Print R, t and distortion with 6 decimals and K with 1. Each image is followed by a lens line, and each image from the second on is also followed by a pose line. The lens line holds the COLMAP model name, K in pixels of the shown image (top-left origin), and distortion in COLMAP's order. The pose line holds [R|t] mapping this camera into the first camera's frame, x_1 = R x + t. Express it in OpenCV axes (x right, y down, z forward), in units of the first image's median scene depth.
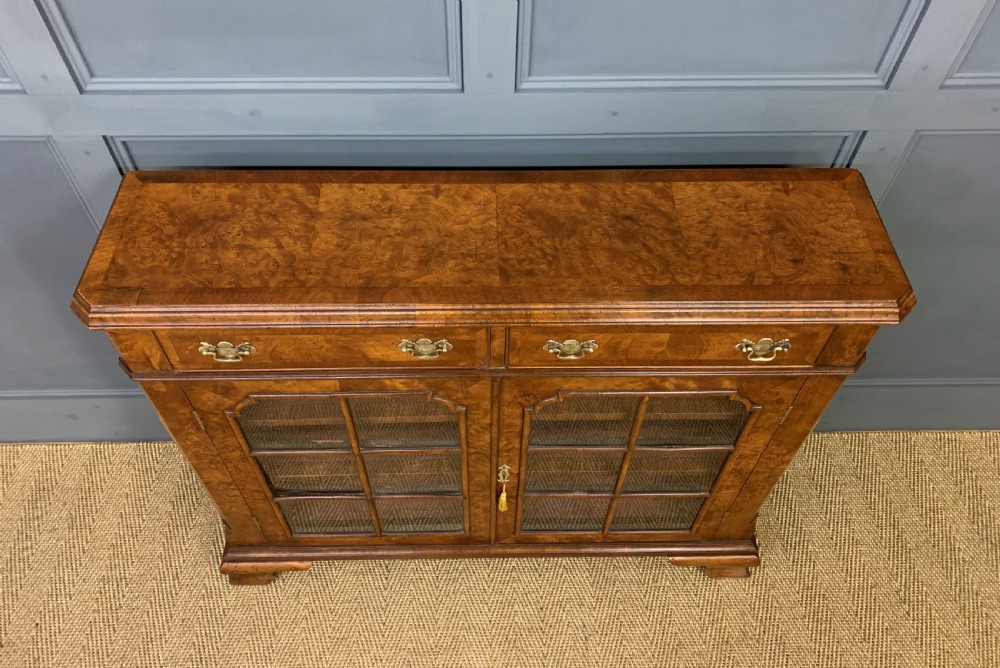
lens RADIAL K [[812.4, 0, 498.5], [0, 812.4, 308.7], [0, 0, 1]] dist [0.030476, -0.000694]
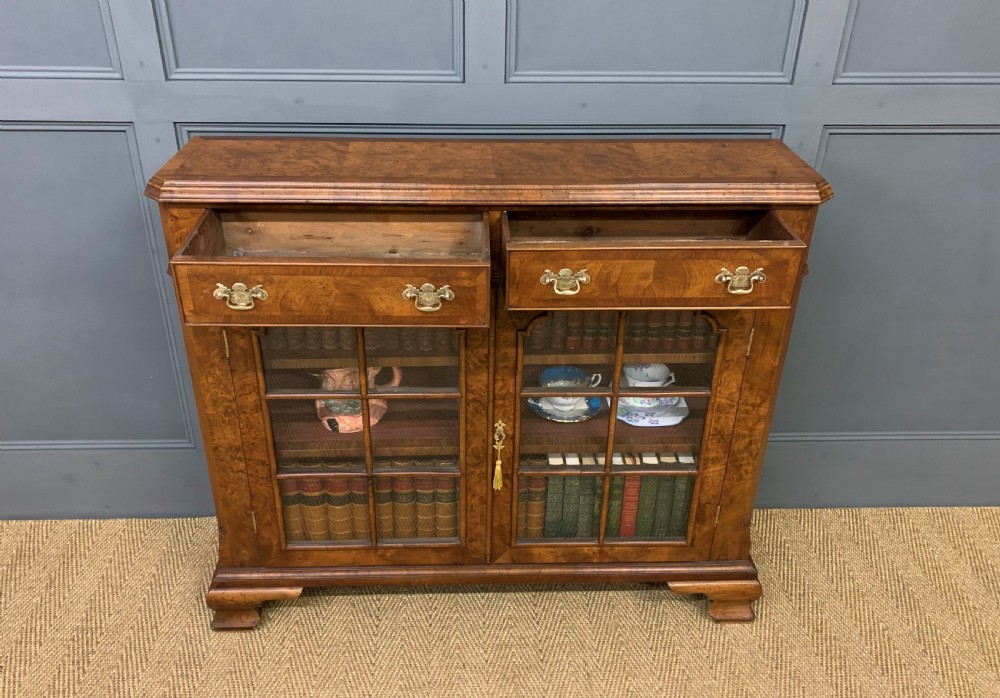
lens RADIAL K [[875.8, 0, 496.5], [0, 875.8, 341.0], [0, 0, 1]] dist [0.038114, -0.005671]
pose [[0.999791, -0.007738, 0.018906, -0.021167], [0.014448, 0.922141, -0.386584, 0.624780], [-0.014442, 0.386776, 0.922060, -0.116280]]
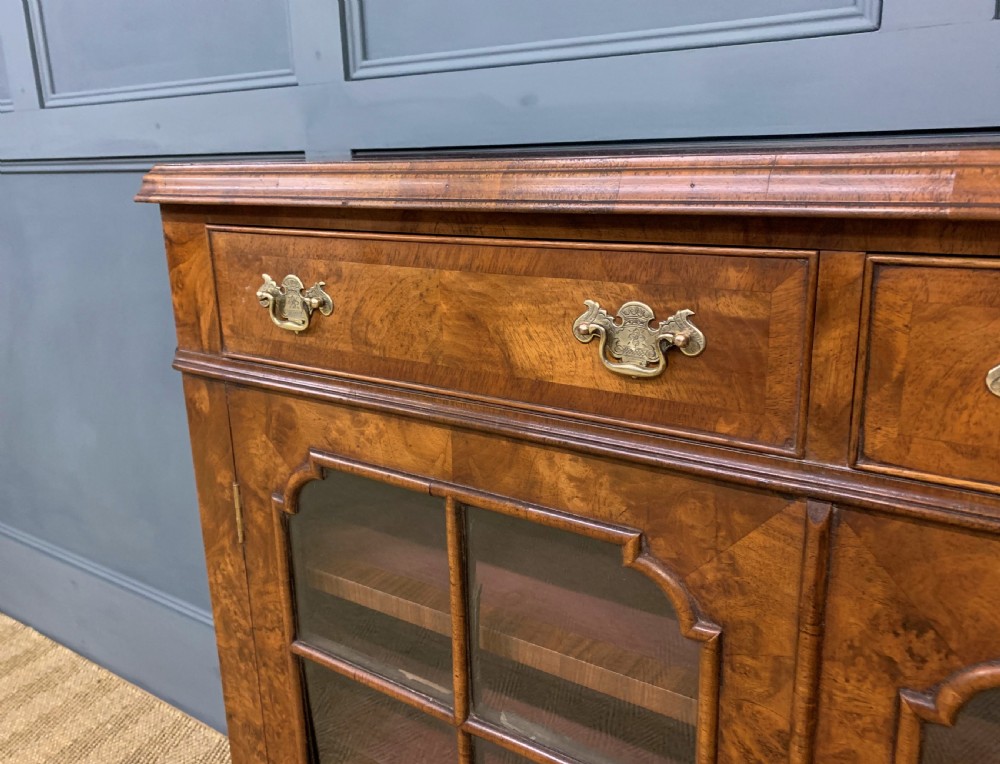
lens RADIAL K [[839.0, 0, 443.2], [0, 839.0, 371.3], [0, 0, 1]] dist [0.094683, -0.115224]
pose [[0.796937, 0.113610, -0.593283, 0.076897], [-0.445128, 0.774396, -0.449634, 0.268326], [0.408353, 0.622417, 0.667716, 0.636089]]
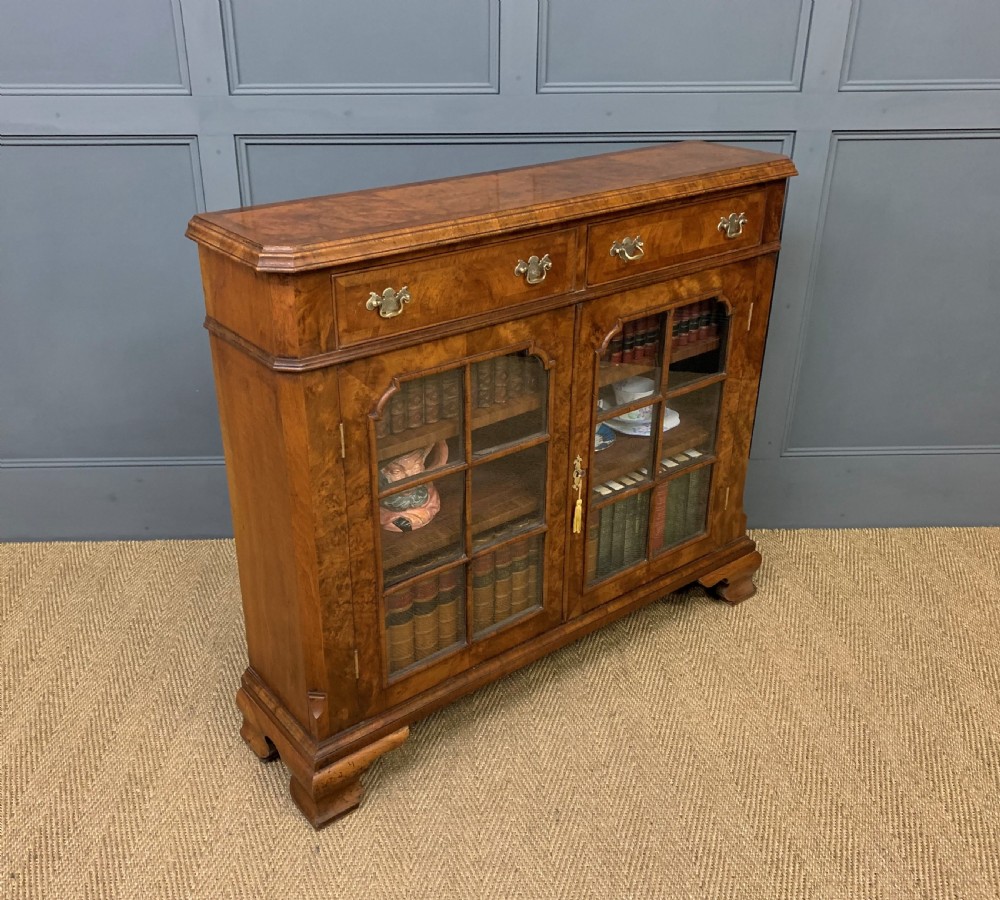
lens RADIAL K [[1005.0, 0, 478.5], [0, 1005.0, 448.5], [0, 0, 1]] dist [0.081906, -0.029578]
pose [[0.802891, -0.274240, 0.529300, -0.885680], [0.480541, 0.823176, -0.302427, 0.589415], [-0.352770, 0.497166, 0.792704, 0.035915]]
